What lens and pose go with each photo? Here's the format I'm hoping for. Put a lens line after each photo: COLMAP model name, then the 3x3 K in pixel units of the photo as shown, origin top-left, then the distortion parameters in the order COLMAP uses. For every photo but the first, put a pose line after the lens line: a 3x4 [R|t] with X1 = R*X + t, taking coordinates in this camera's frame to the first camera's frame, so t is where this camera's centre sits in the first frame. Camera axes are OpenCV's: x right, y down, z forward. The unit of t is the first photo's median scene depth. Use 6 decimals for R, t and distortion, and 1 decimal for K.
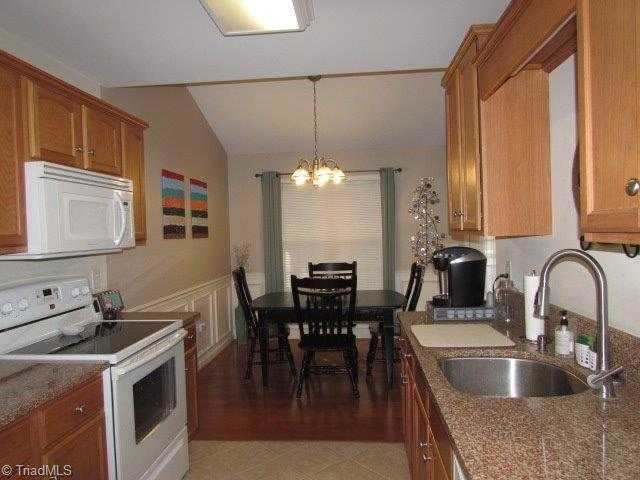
lens RADIAL K [[490.5, 0, 320.0], [0, 490.5, 240.0], [0, 0, 1]] dist [0.001802, 0.000186]
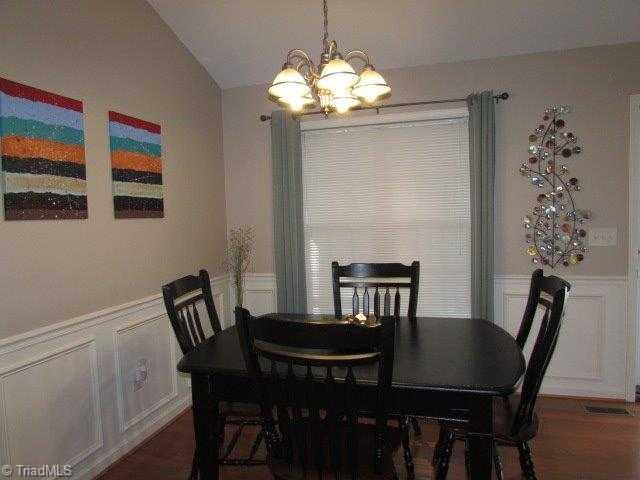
lens RADIAL K [[434.4, 0, 320.0], [0, 434.4, 240.0], [0, 0, 1]] dist [-0.005269, -0.001238]
pose [[0.979101, 0.010429, -0.203109, 0.064387], [-0.000439, 0.998790, 0.049168, -0.003438], [0.203376, -0.048052, 0.977921, 0.514498]]
